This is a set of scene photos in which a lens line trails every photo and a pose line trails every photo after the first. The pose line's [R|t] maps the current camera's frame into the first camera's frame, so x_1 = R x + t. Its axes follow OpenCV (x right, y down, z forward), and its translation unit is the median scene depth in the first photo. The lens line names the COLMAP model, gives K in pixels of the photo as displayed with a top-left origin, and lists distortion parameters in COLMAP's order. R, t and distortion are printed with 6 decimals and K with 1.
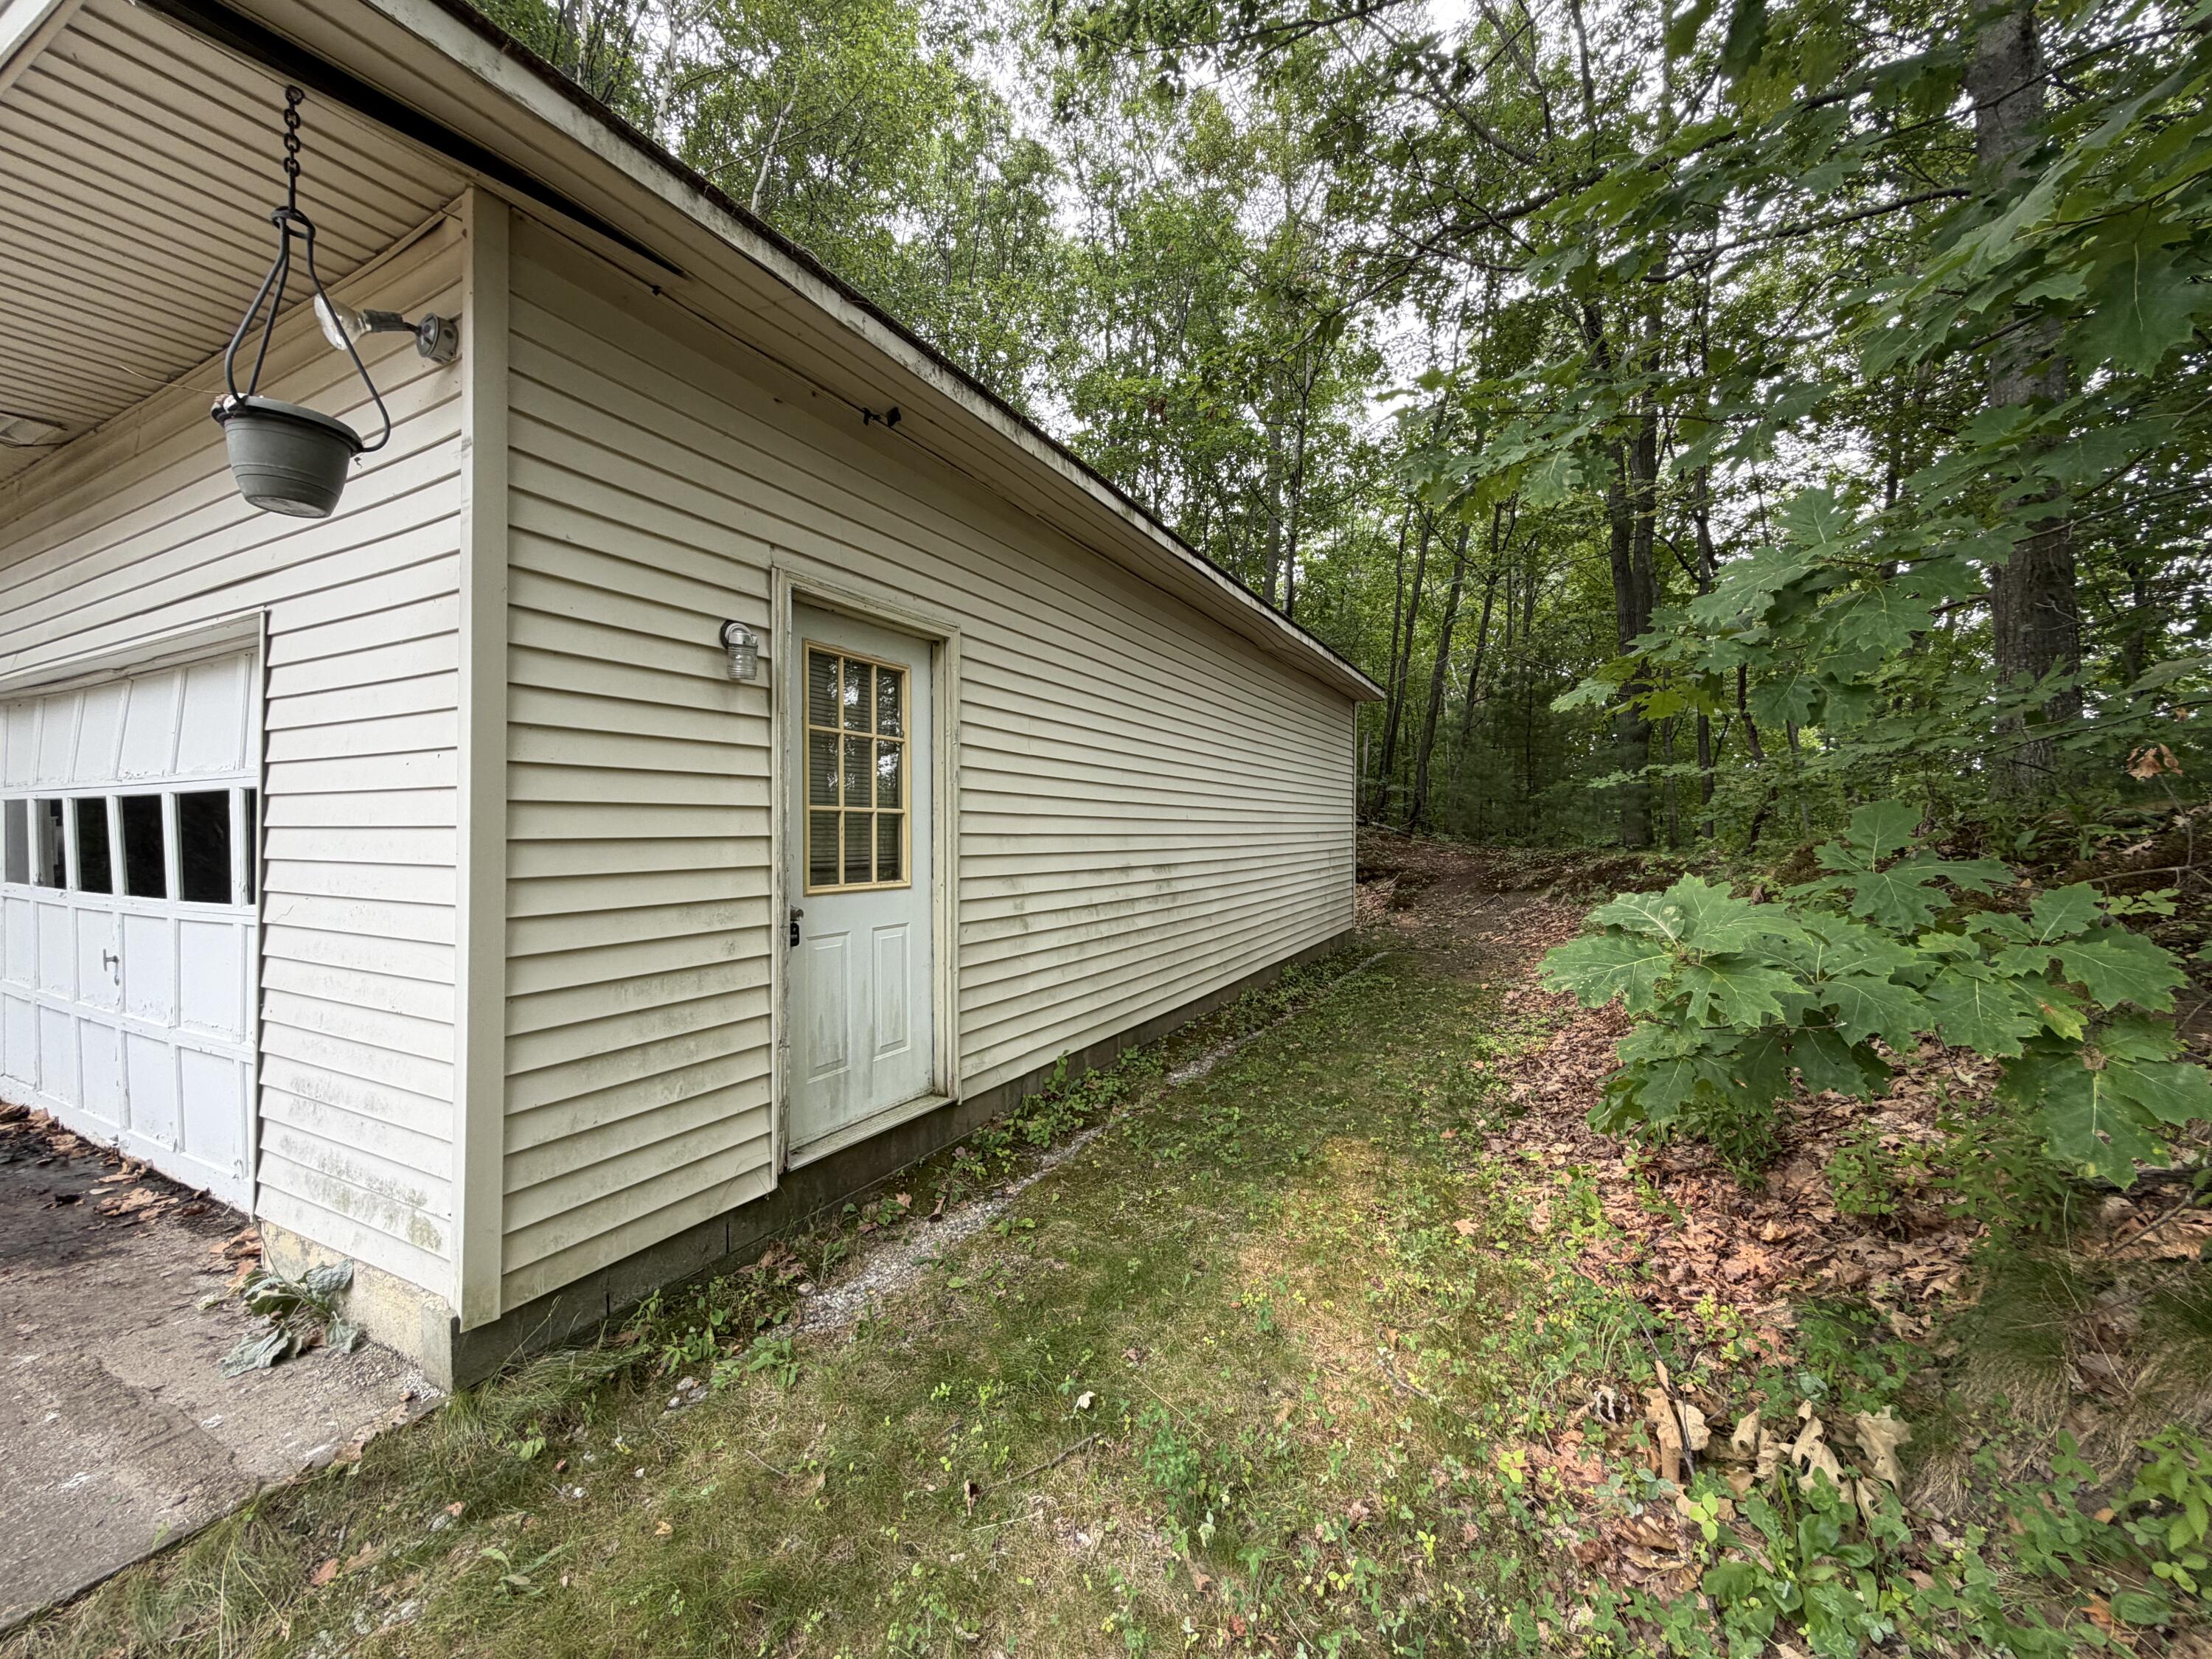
lens RADIAL K [[883.9, 0, 1100.9], [0, 883.9, 830.7], [0, 0, 1]] dist [0.000254, -0.000067]
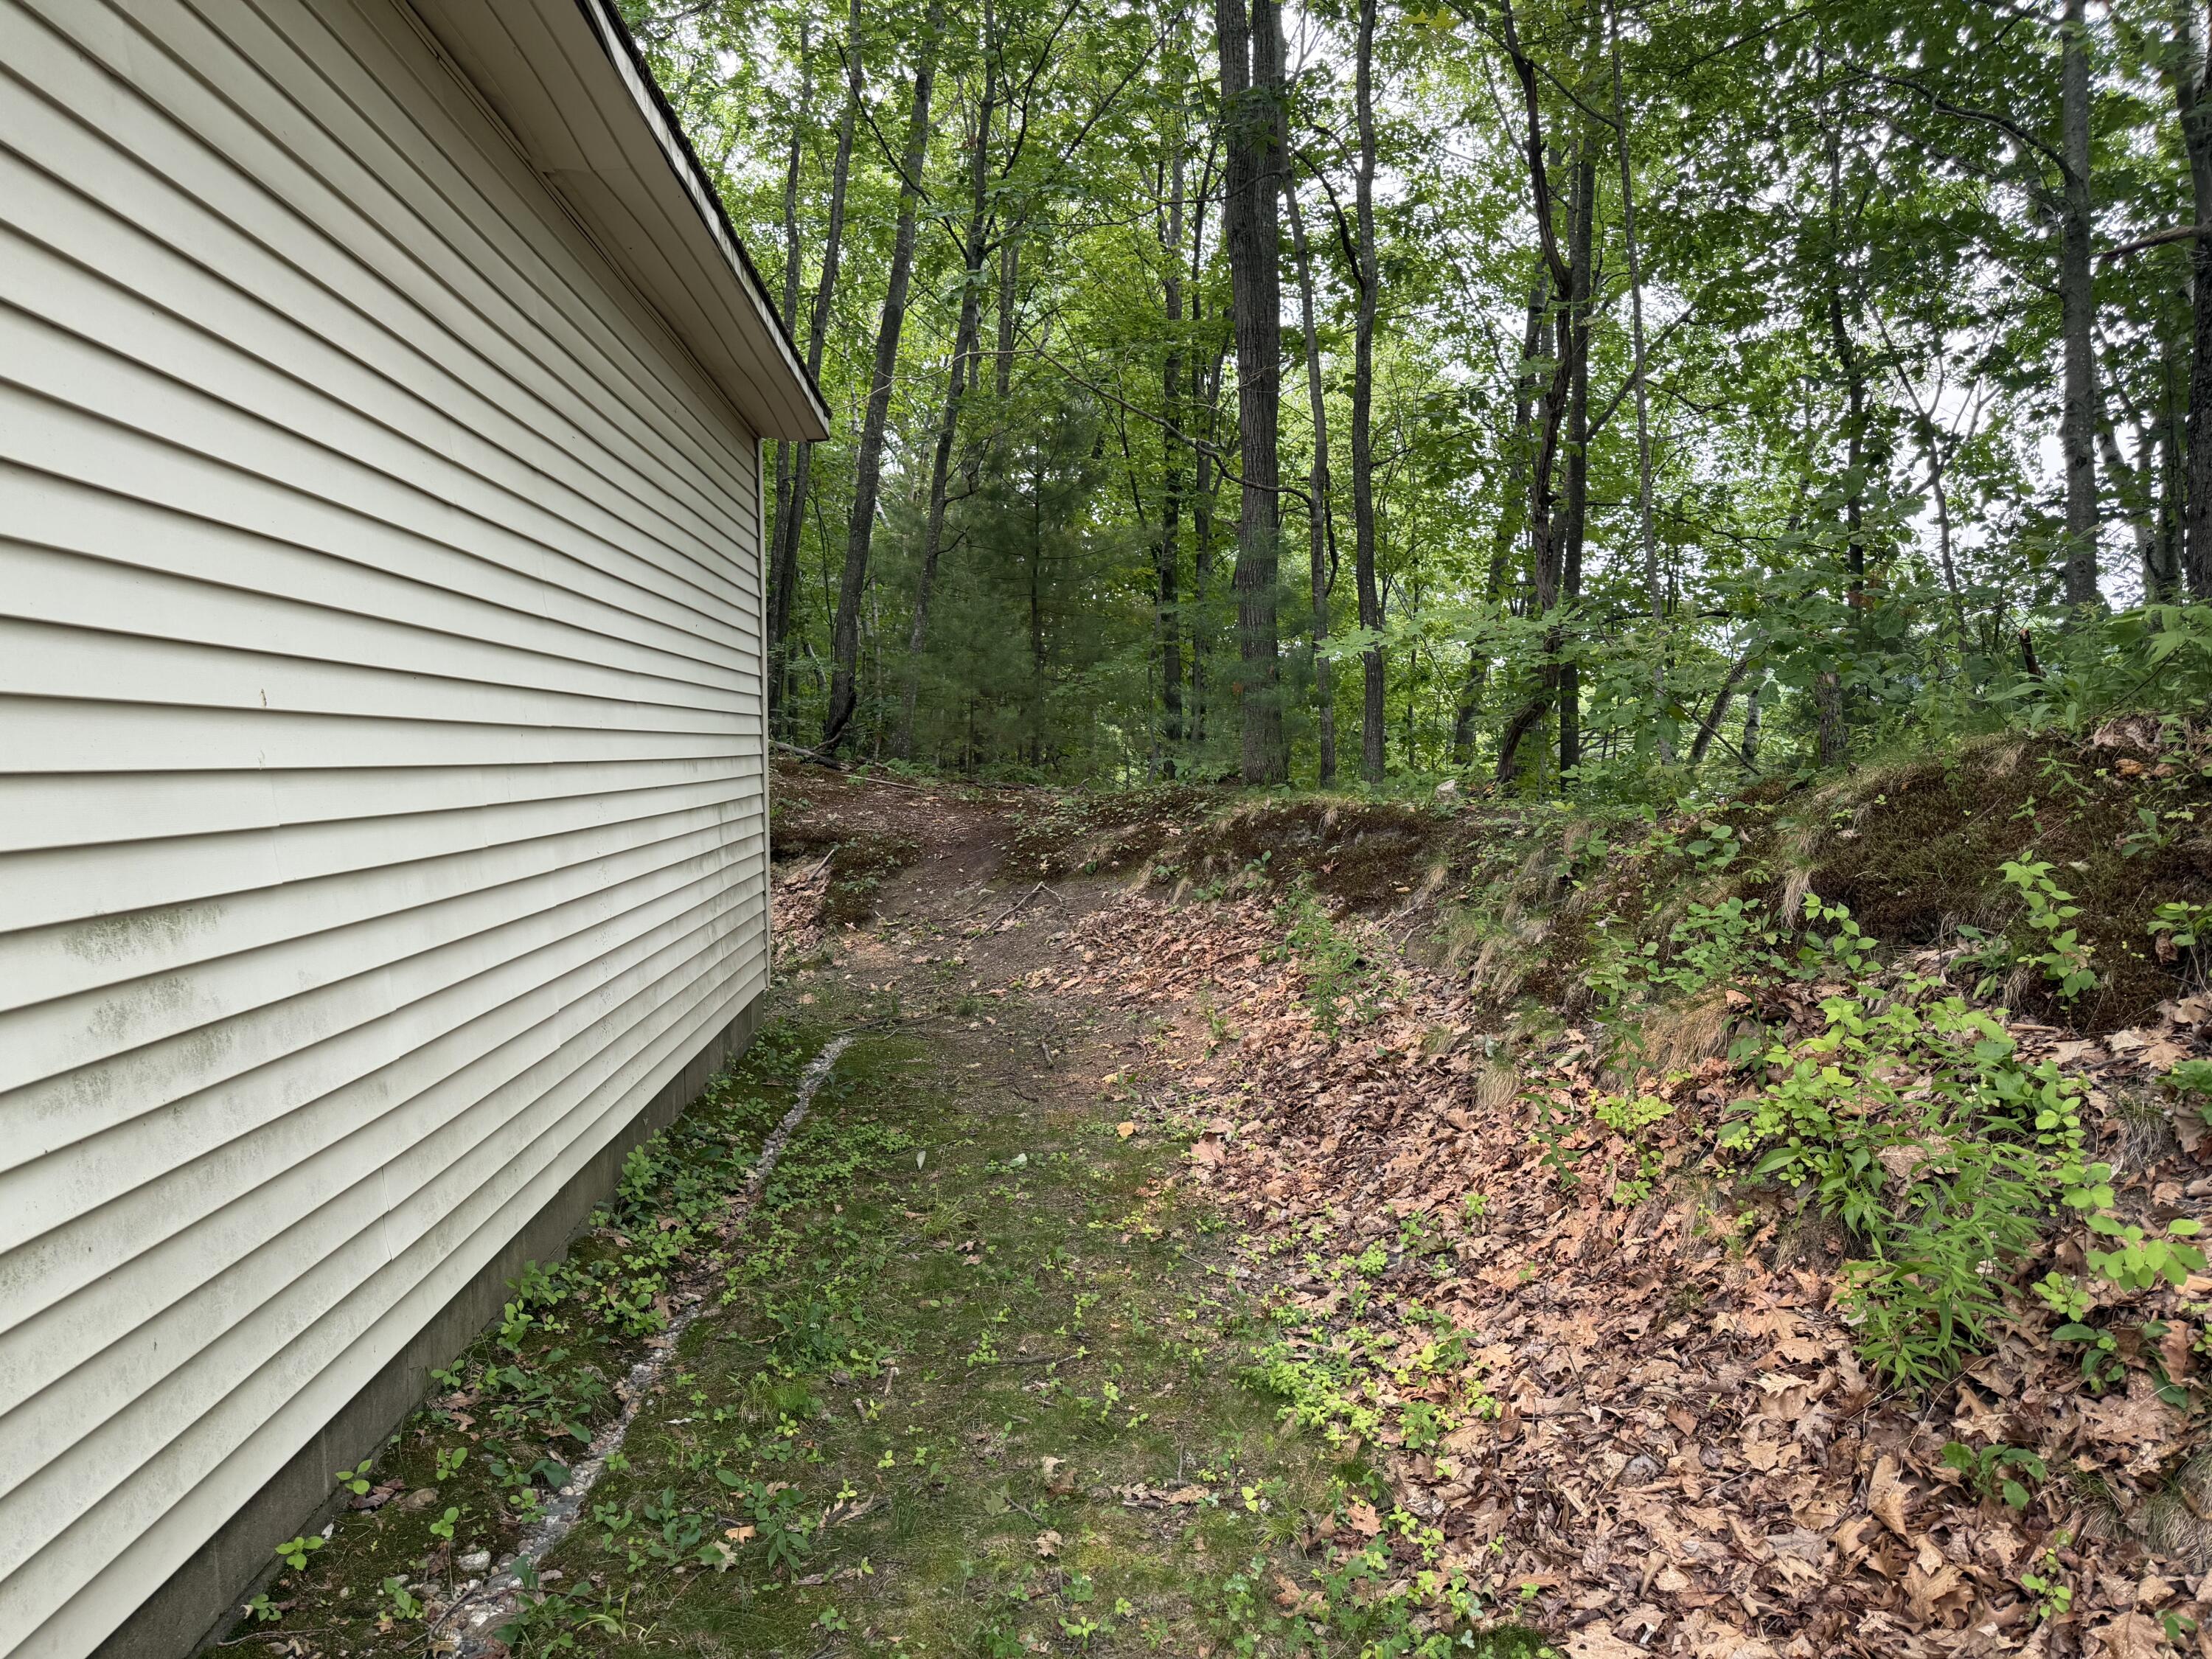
lens RADIAL K [[1552.8, 0, 1099.0], [0, 1552.8, 819.9], [0, 0, 1]] dist [0.044867, -0.046144]
pose [[0.853032, -0.031198, 0.520925, 0.110463], [0.009897, 0.998999, 0.043624, 0.001253], [-0.521764, -0.032057, 0.852487, 0.828634]]
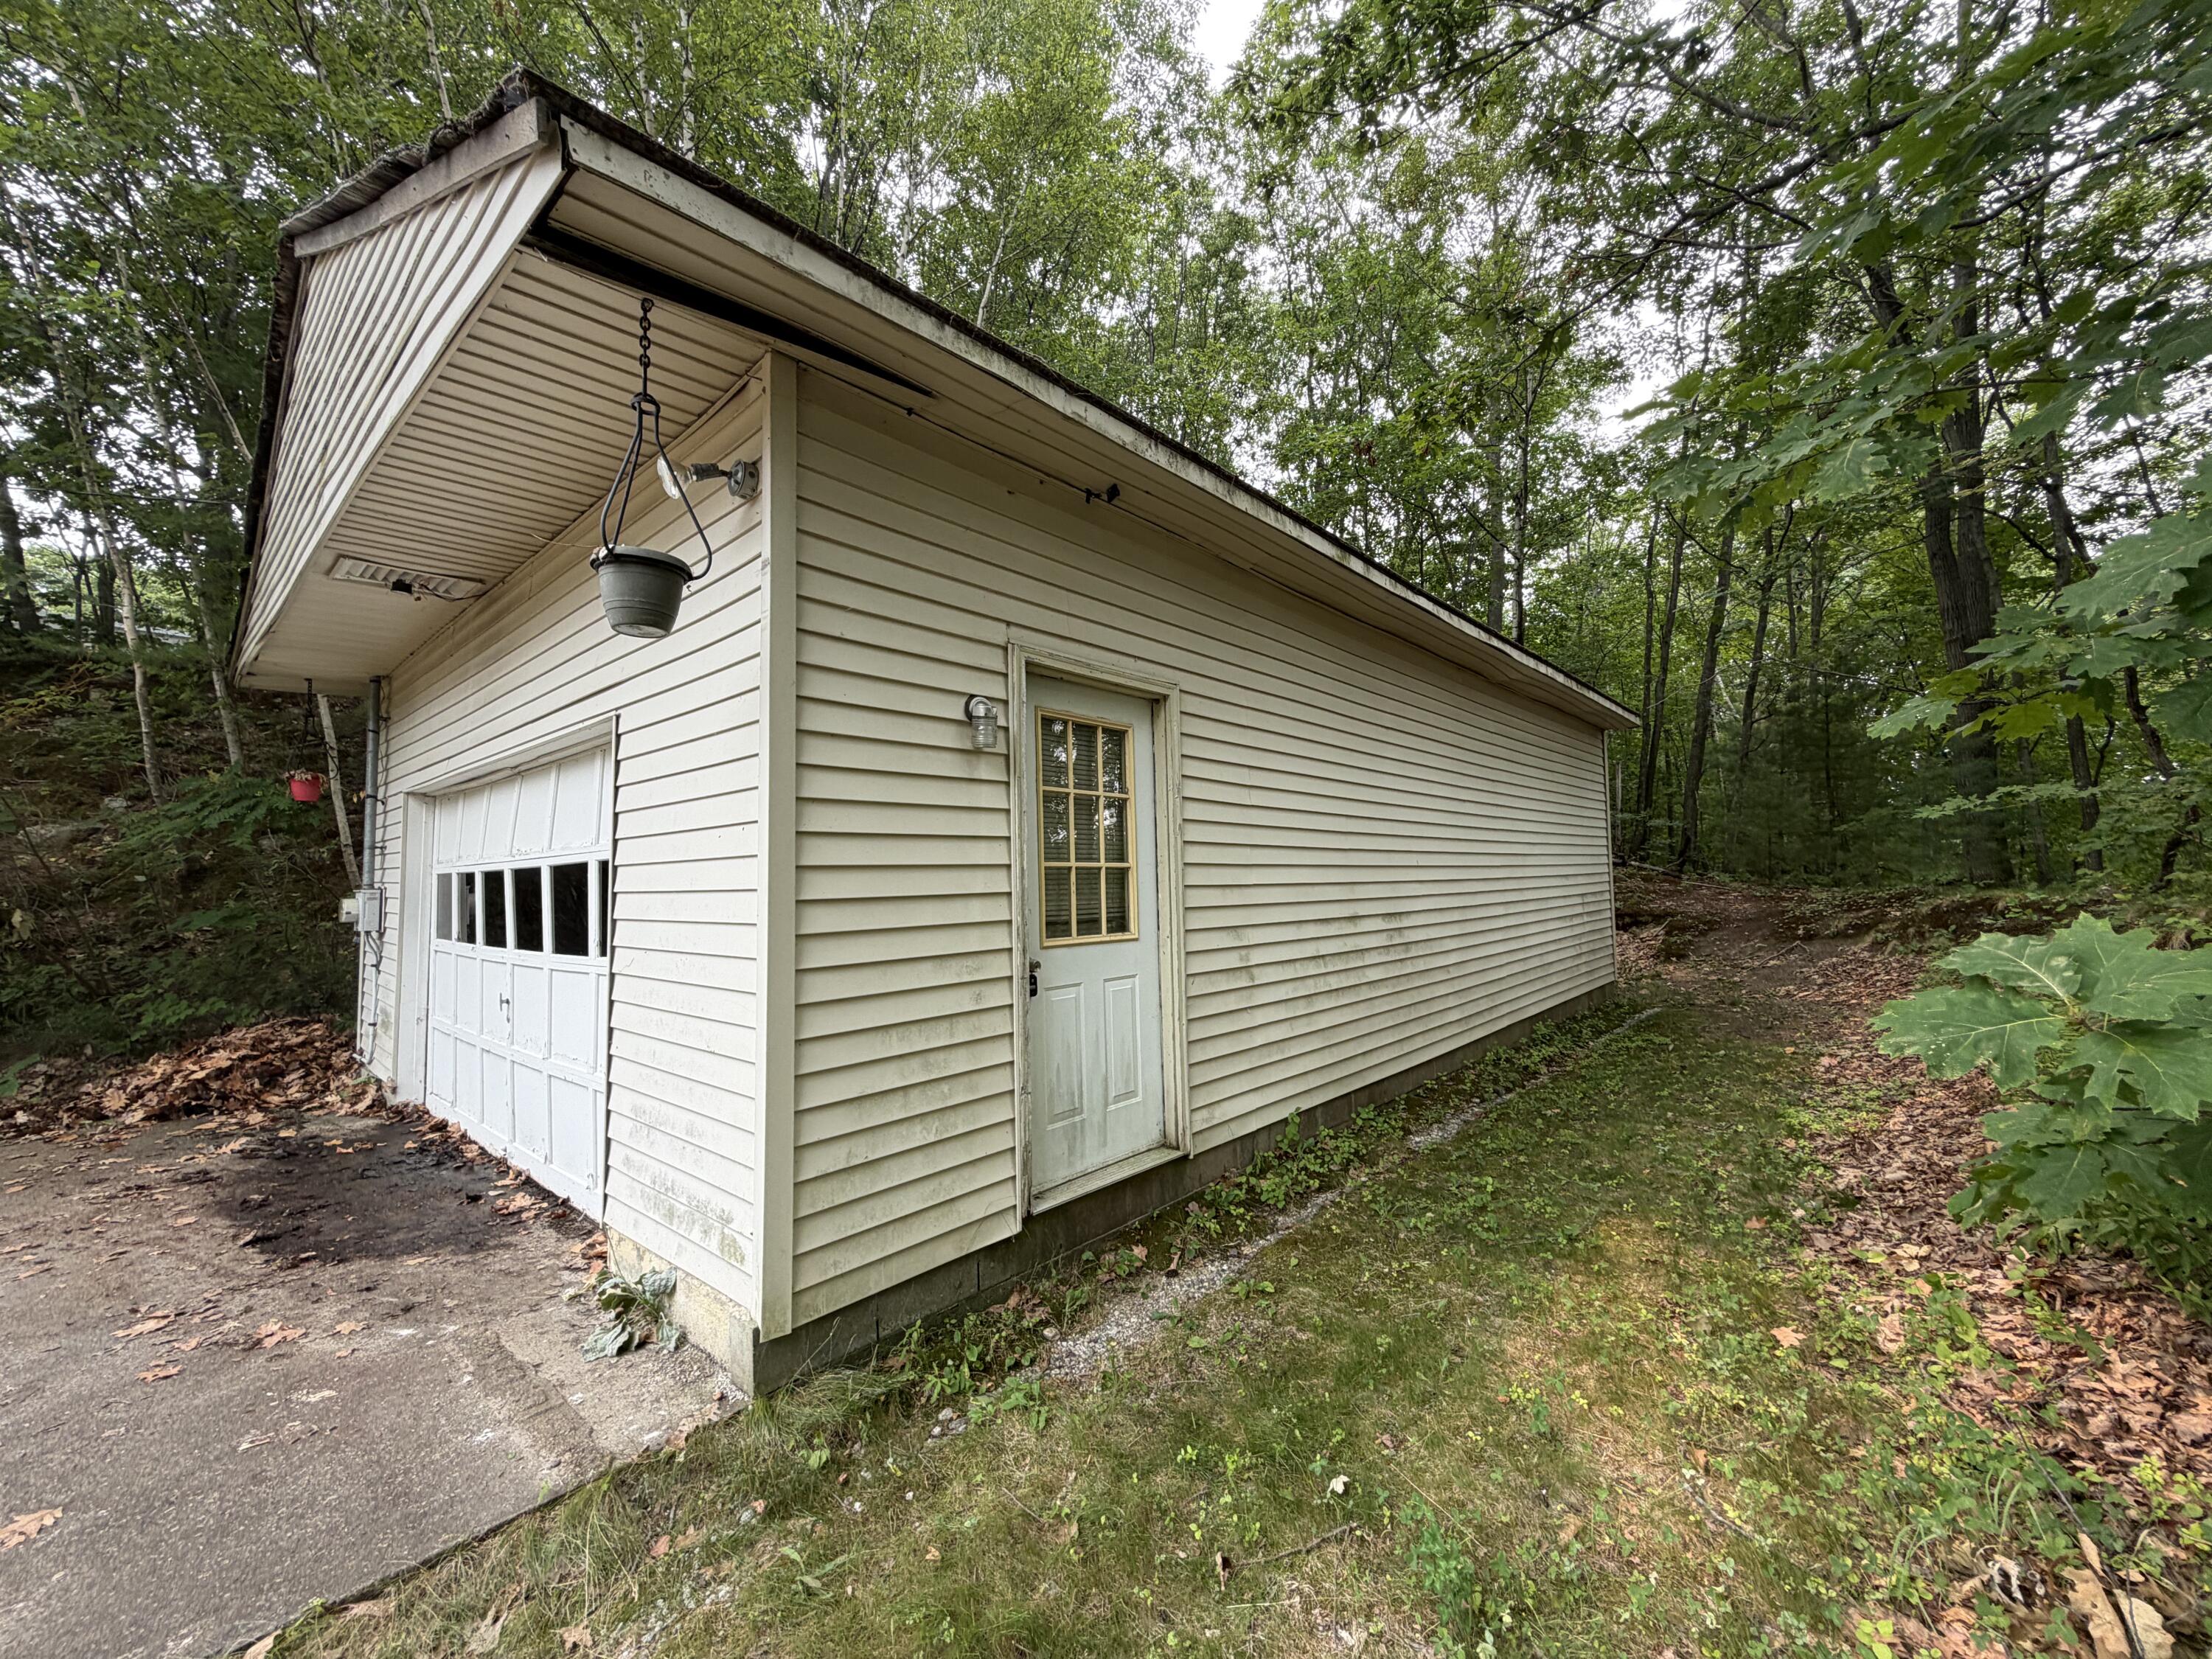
lens RADIAL K [[883.9, 0, 1101.0], [0, 883.9, 830.7], [0, 0, 1]] dist [0.000254, -0.000067]
pose [[0.970816, -0.034467, -0.237335, -0.009739], [0.021237, 0.998086, -0.058077, -0.002878], [0.238882, 0.051342, 0.969690, -0.008952]]
